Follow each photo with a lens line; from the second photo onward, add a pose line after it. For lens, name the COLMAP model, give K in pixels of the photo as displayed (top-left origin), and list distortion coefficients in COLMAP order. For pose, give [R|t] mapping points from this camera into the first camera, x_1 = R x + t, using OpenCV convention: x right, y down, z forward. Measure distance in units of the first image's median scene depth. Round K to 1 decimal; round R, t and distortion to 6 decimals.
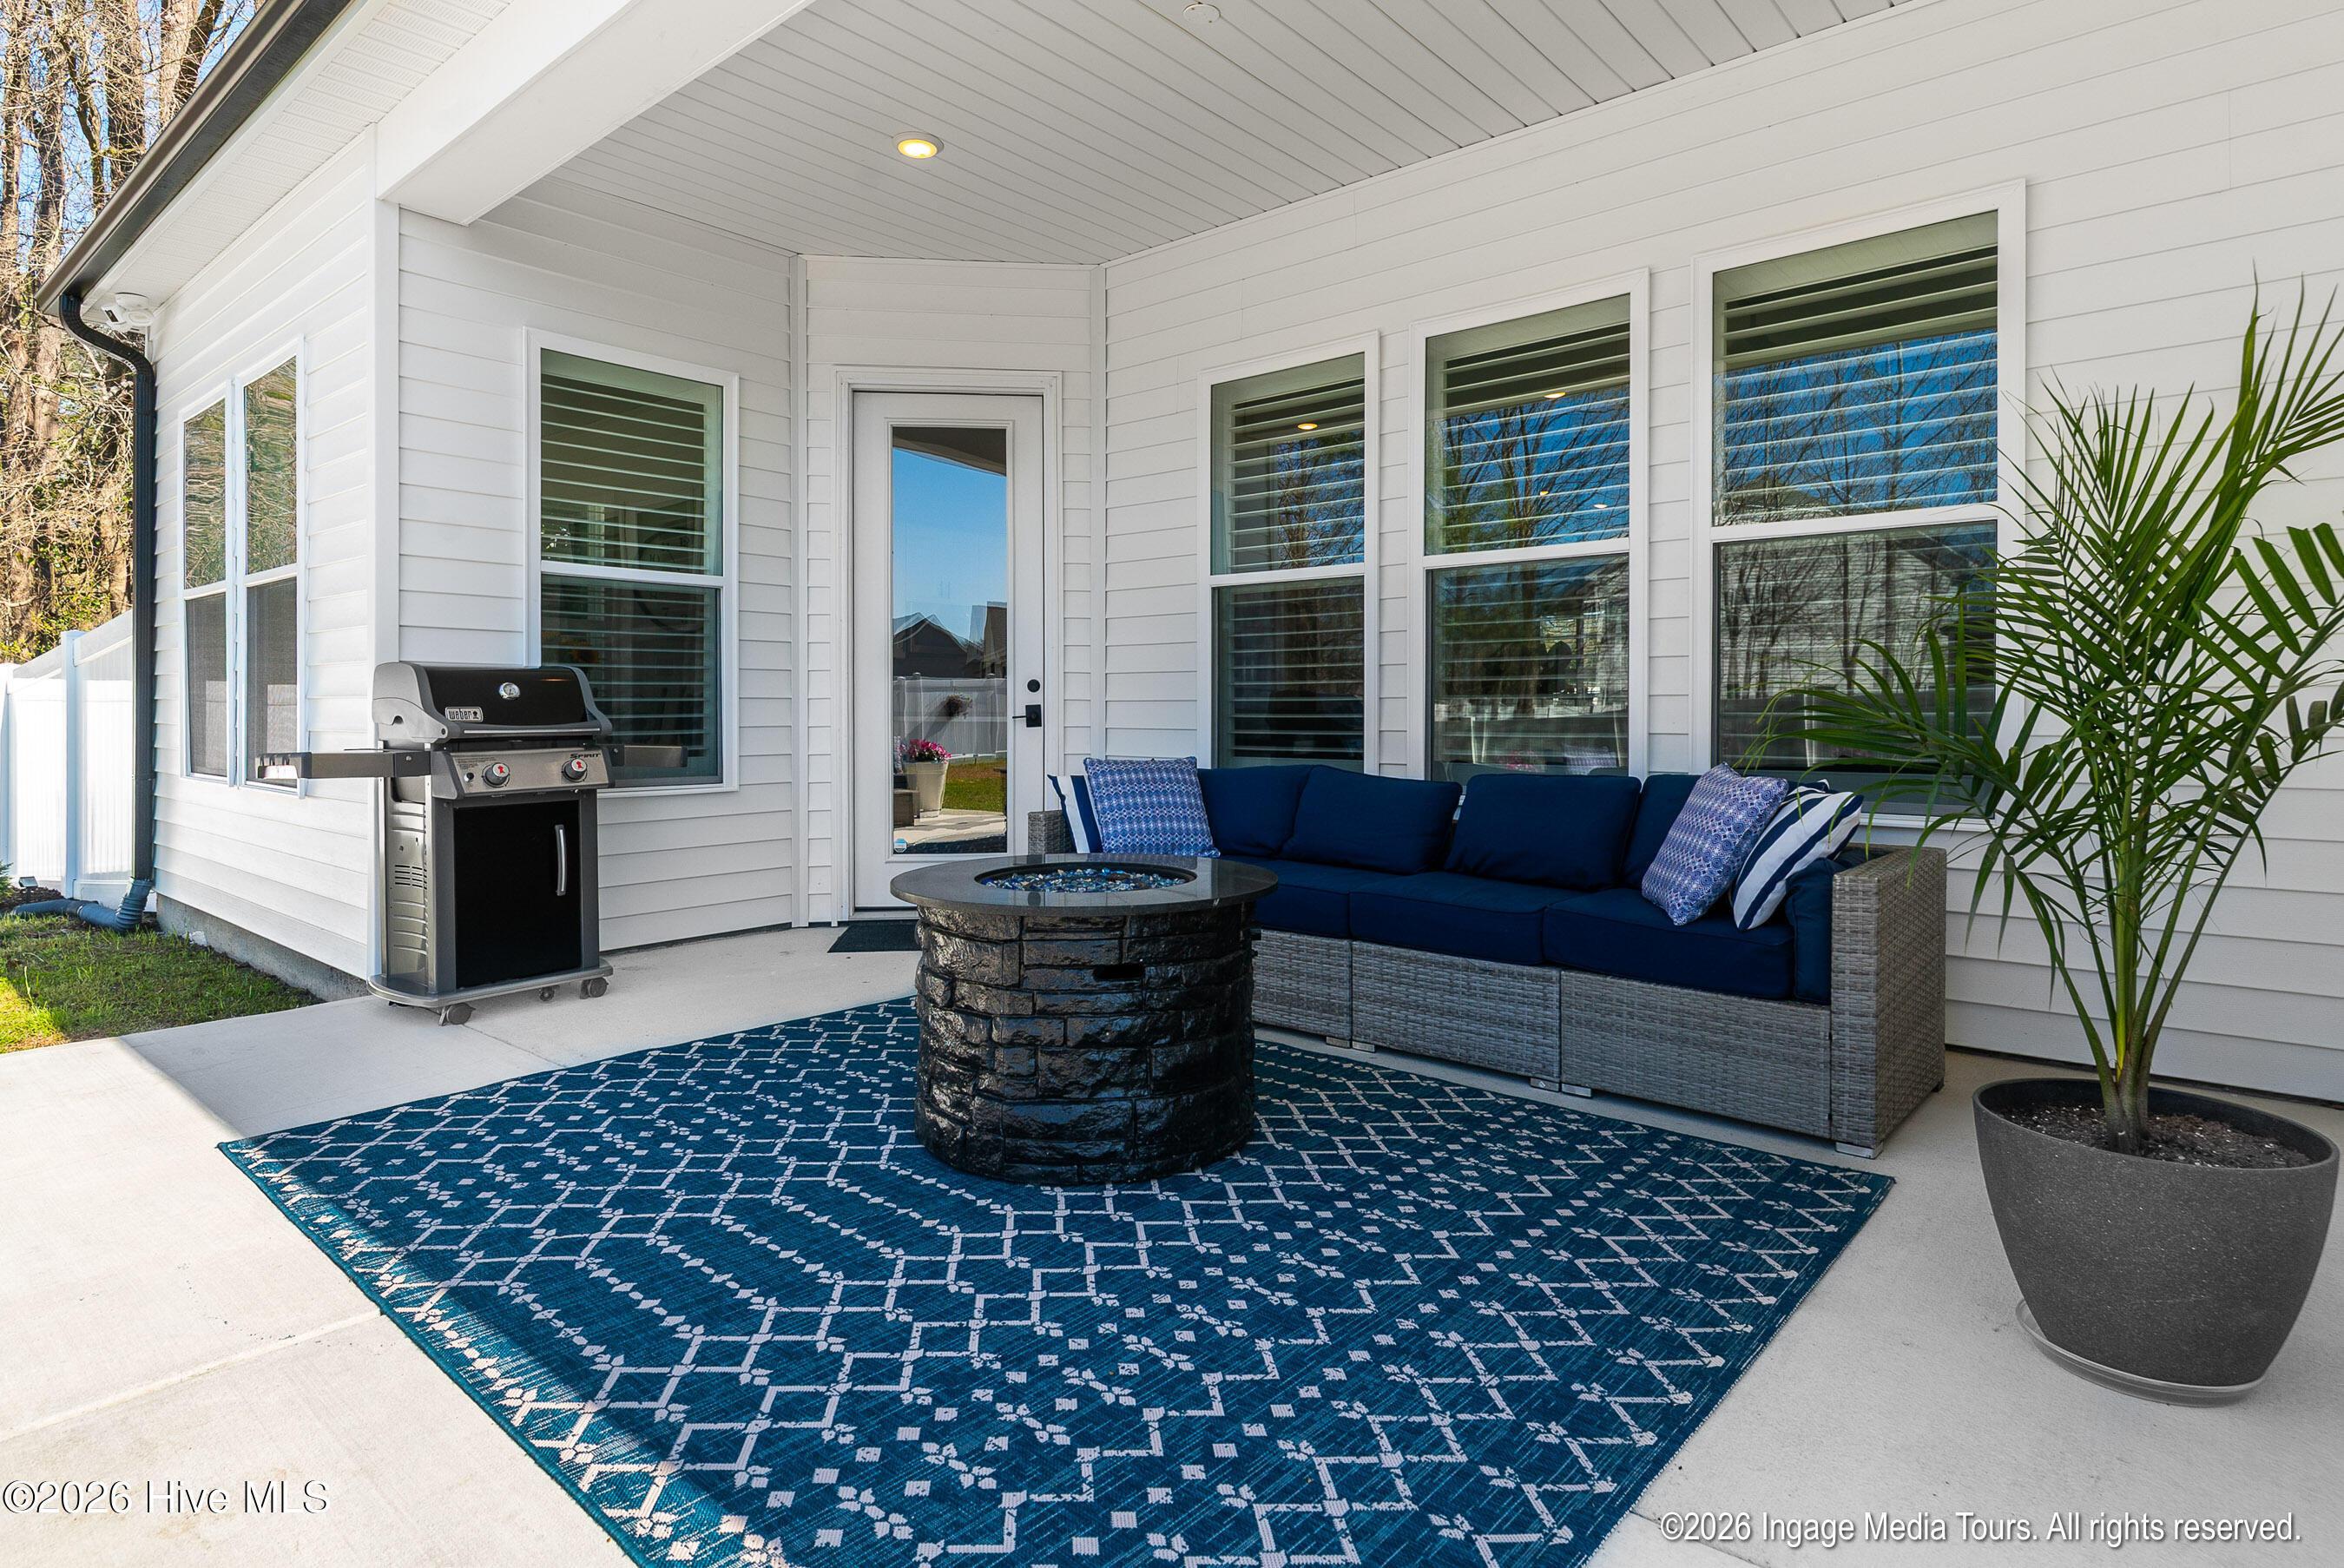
lens RADIAL K [[1253.0, 0, 1169.2], [0, 1253.0, 706.6], [0, 0, 1]] dist [-0.000944, -0.000183]
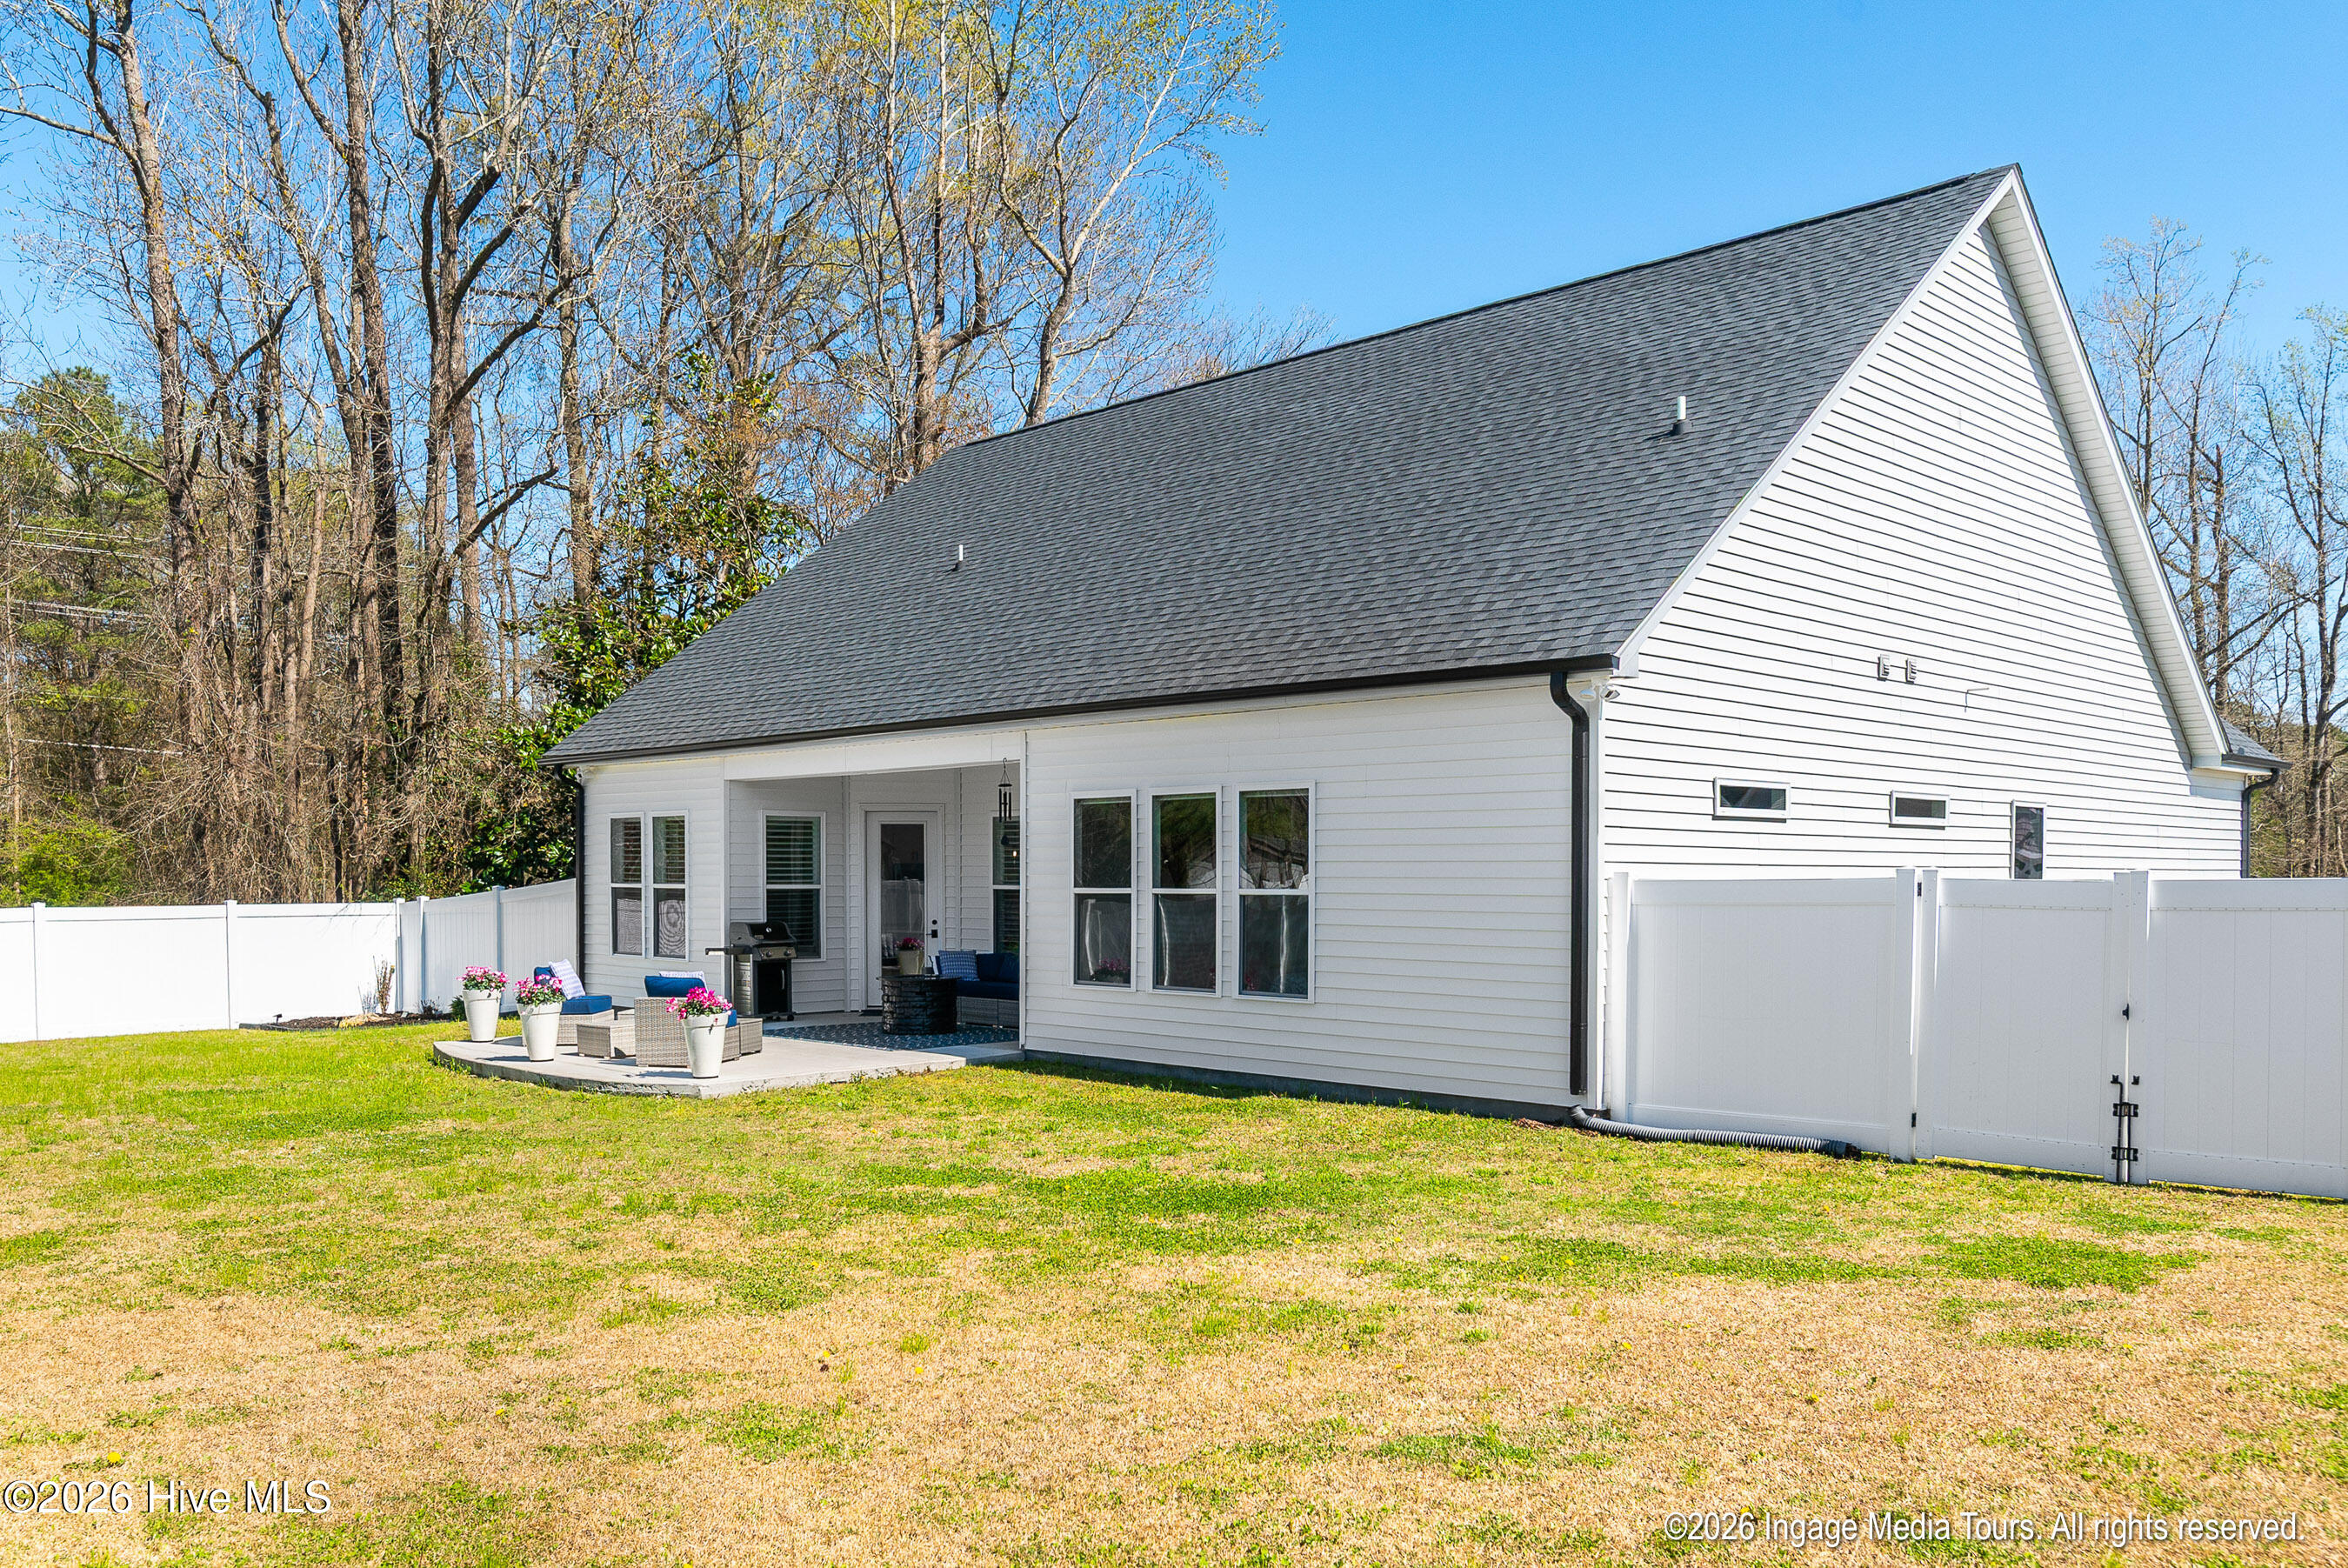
lens RADIAL K [[1812.0, 0, 1177.9], [0, 1812.0, 896.0], [0, 0, 1]] dist [0.000387, -0.004244]
pose [[0.997522, 0.003353, -0.070273, 0.900025], [-0.002361, 0.999897, 0.014190, -0.170950], [0.070313, -0.013989, 0.997427, -3.703453]]
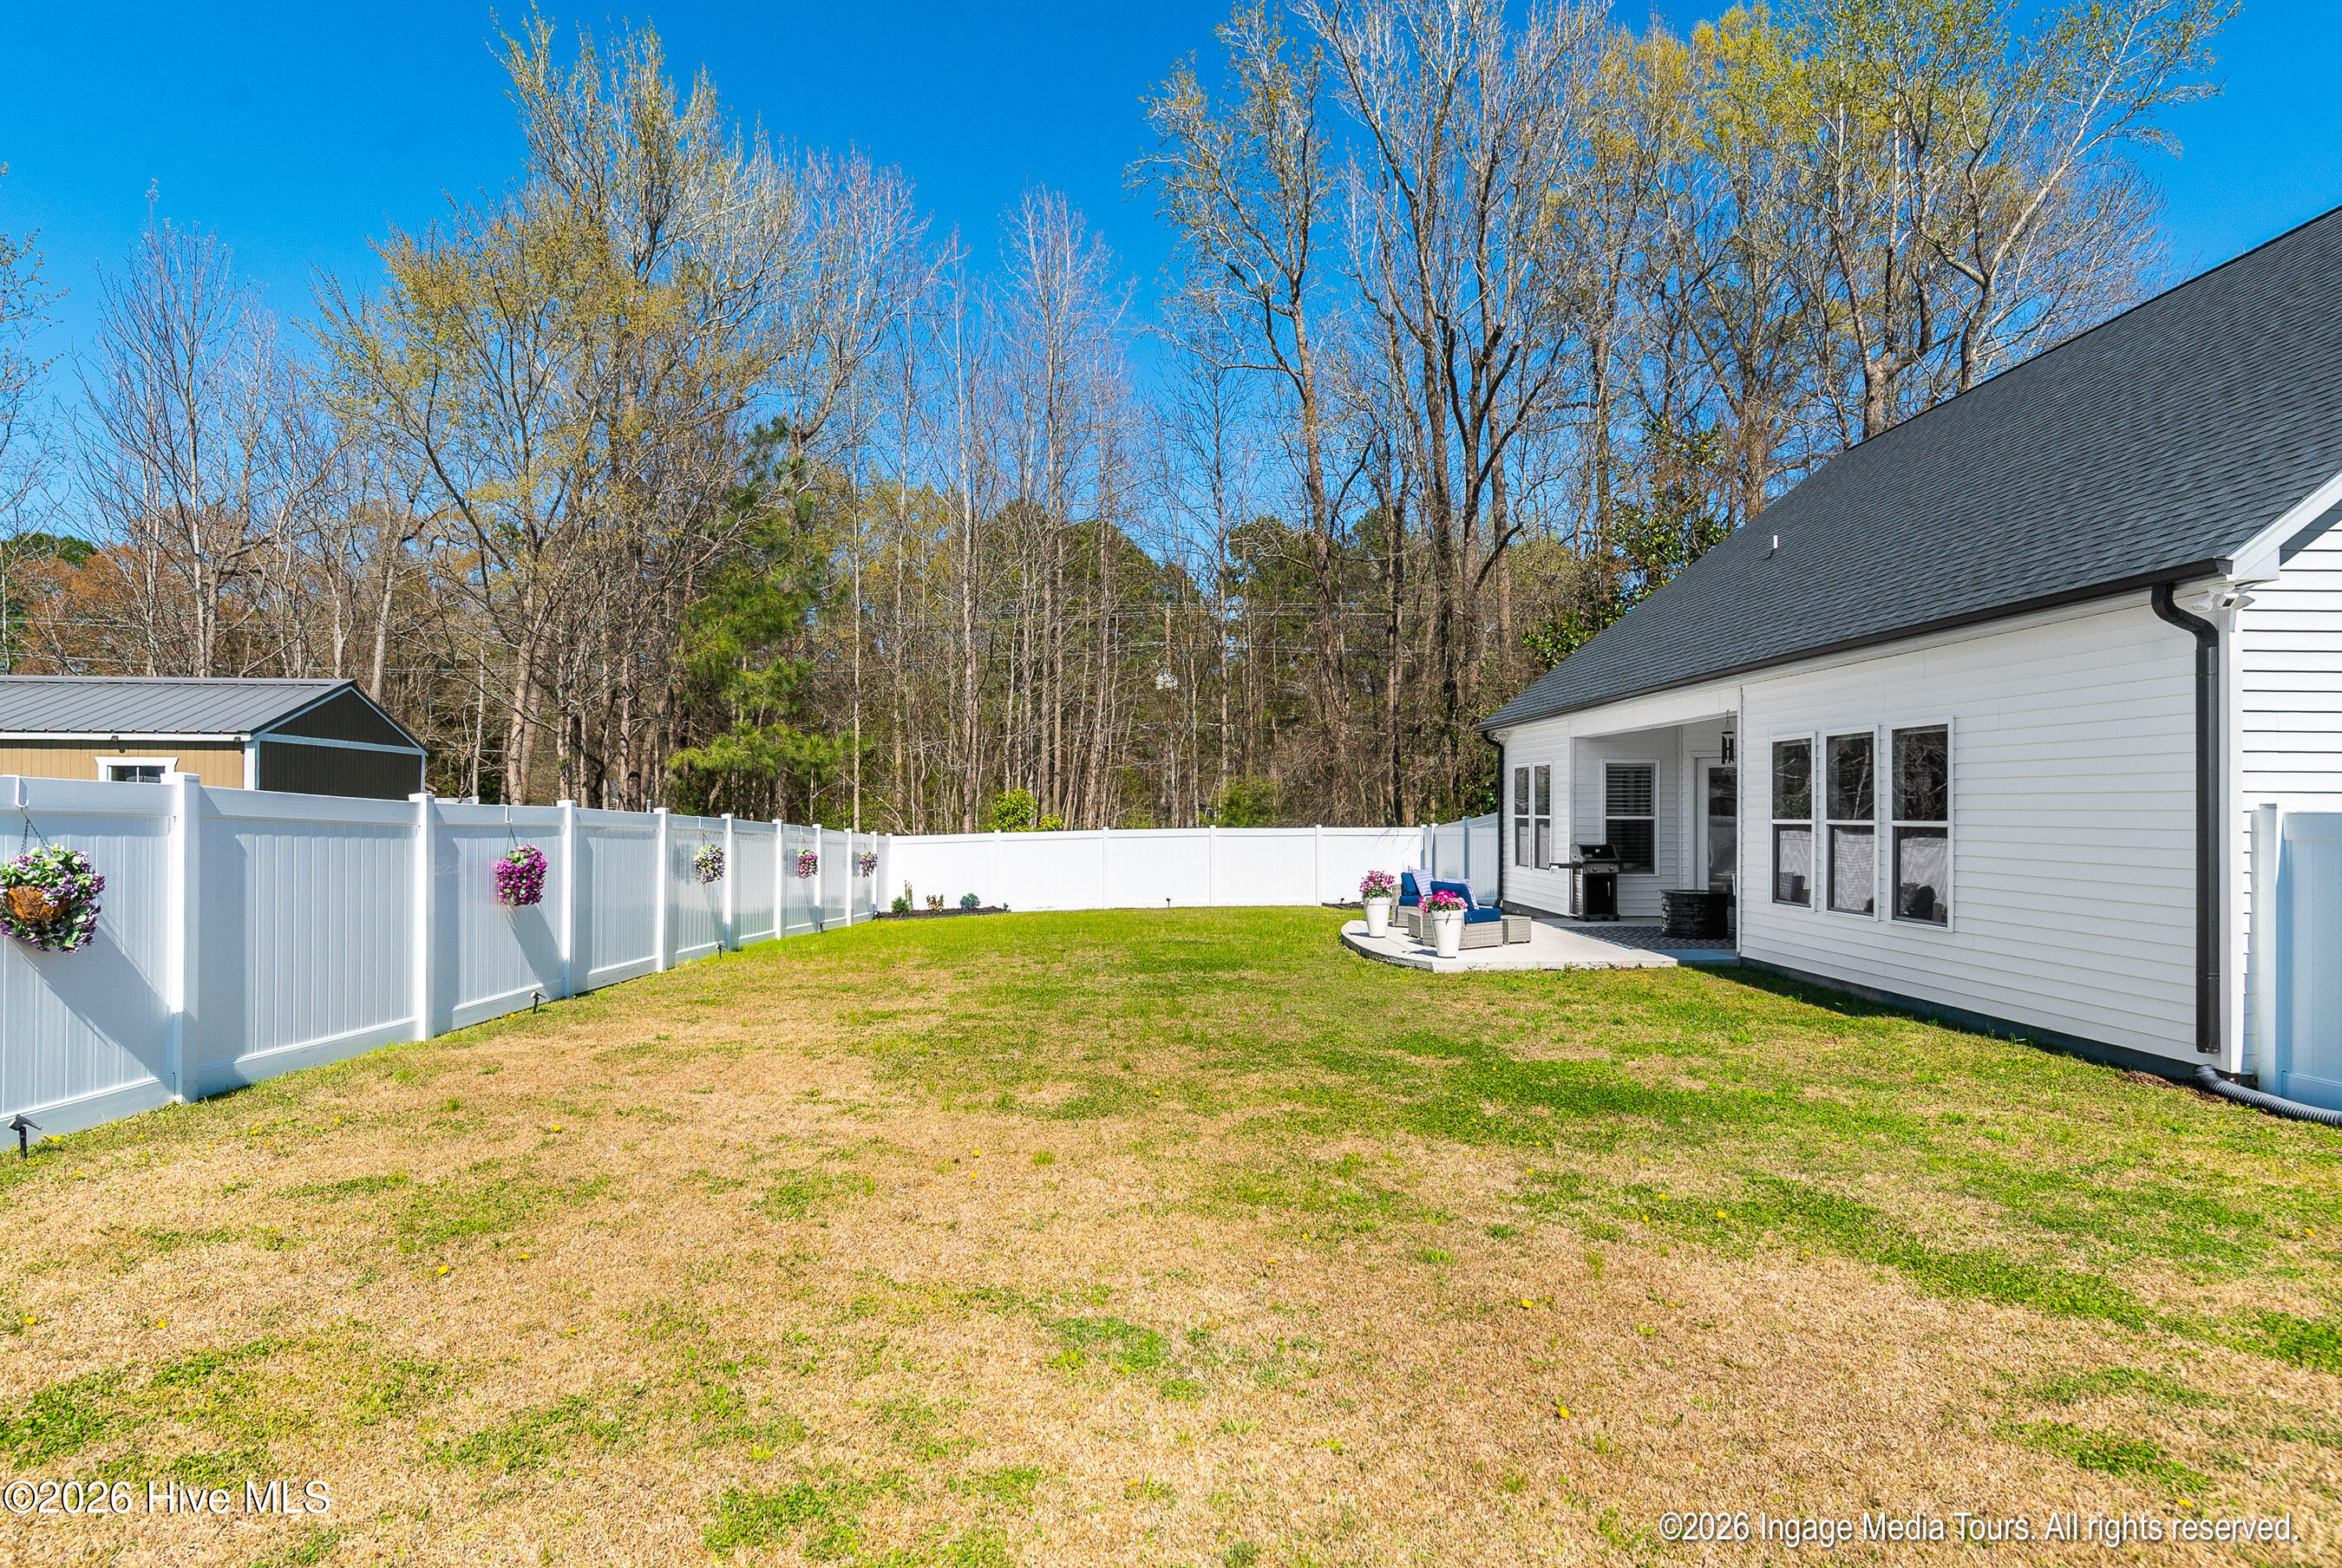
lens RADIAL K [[1266.8, 0, 1171.0], [0, 1266.8, 784.0], [0, 0, 1]] dist [-0.001483, -0.001103]
pose [[0.672128, -0.012712, -0.740326, 1.730591], [-0.000031, 0.999852, -0.017196, -0.165849], [0.740435, 0.011581, 0.672028, -3.046551]]
